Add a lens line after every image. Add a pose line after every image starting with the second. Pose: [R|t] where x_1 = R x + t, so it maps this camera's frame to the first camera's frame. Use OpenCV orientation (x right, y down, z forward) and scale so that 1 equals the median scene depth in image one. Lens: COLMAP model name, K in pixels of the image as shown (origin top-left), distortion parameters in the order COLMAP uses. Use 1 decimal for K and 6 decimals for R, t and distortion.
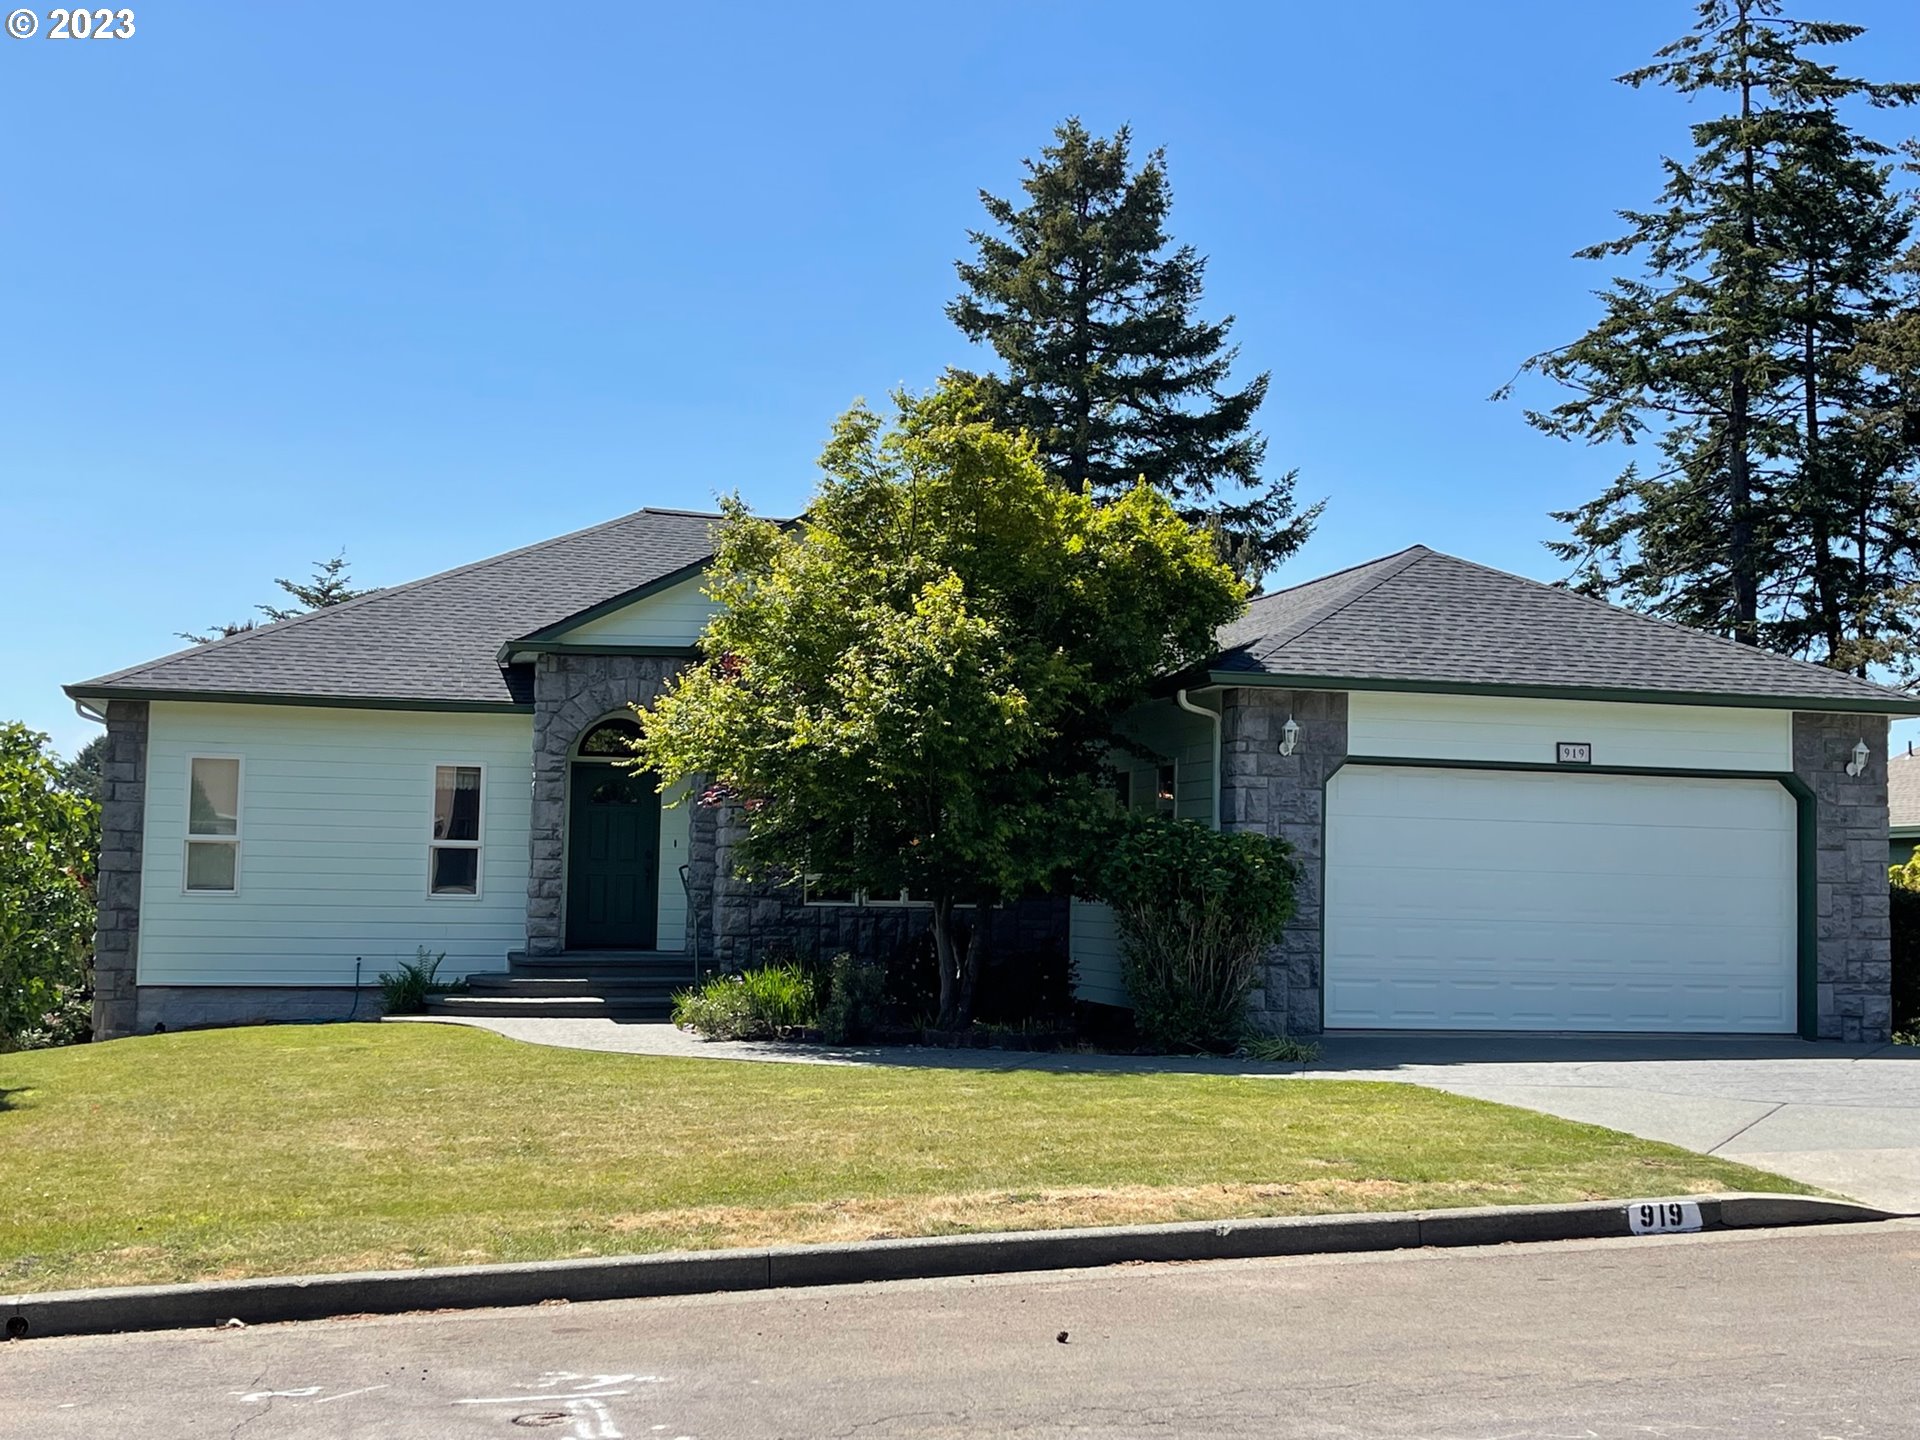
lens RADIAL K [[2273.2, 0, 960.0], [0, 2273.2, 720.0], [0, 0, 1]] dist [0.223825, -0.632154]
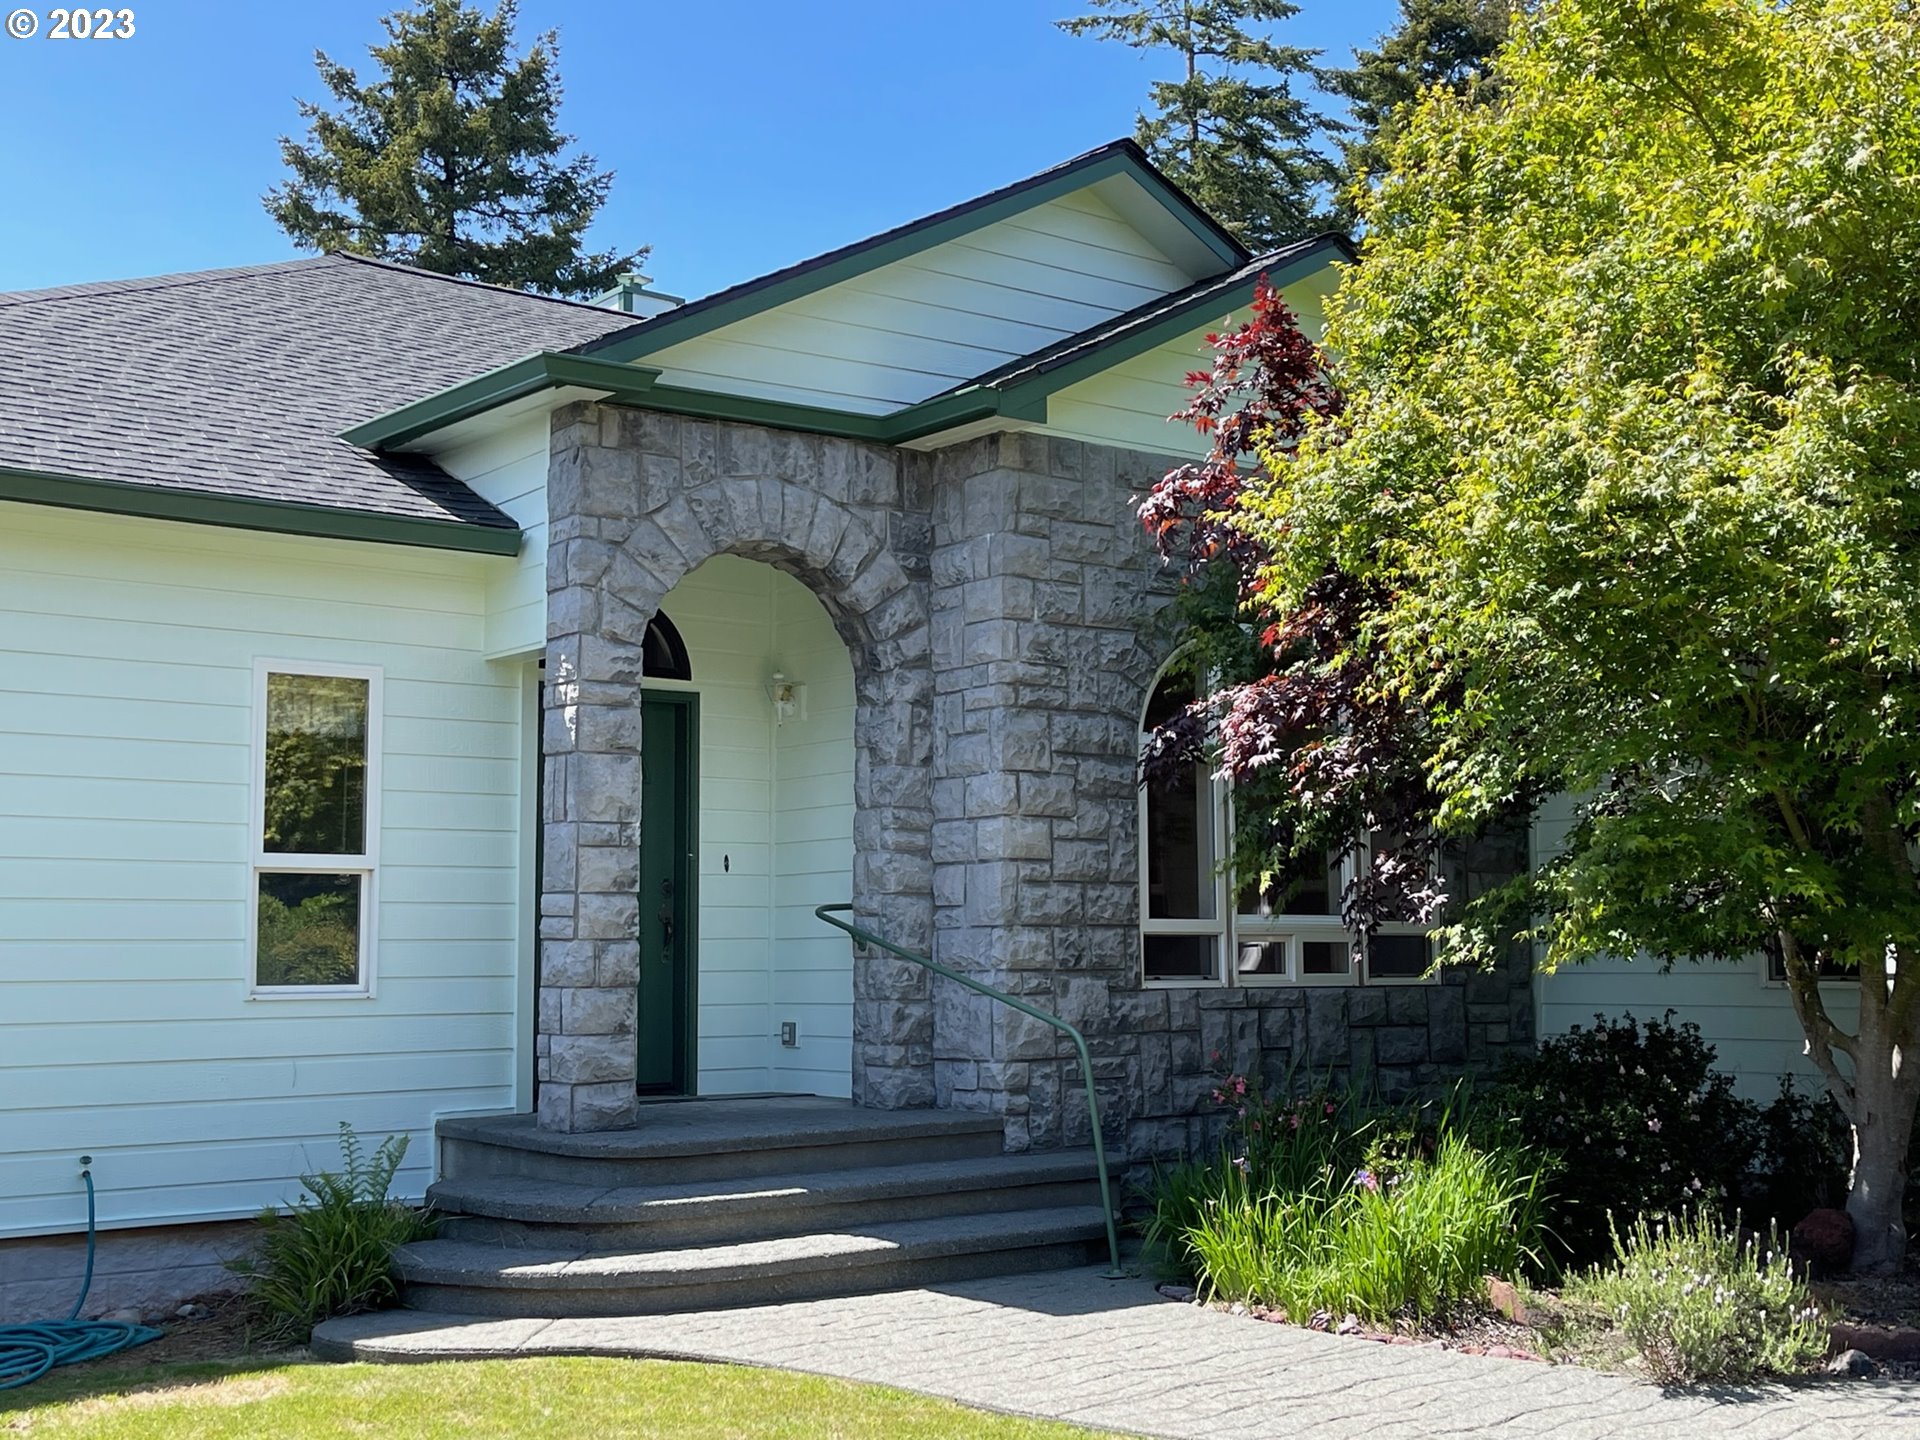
lens RADIAL K [[2273.2, 0, 960.0], [0, 2273.2, 720.0], [0, 0, 1]] dist [0.223825, -0.632154]
pose [[0.915631, 0.015700, 0.401714, -0.102786], [-0.004199, 0.999556, -0.029495, 0.014683], [-0.401999, 0.025319, 0.915290, 0.211747]]
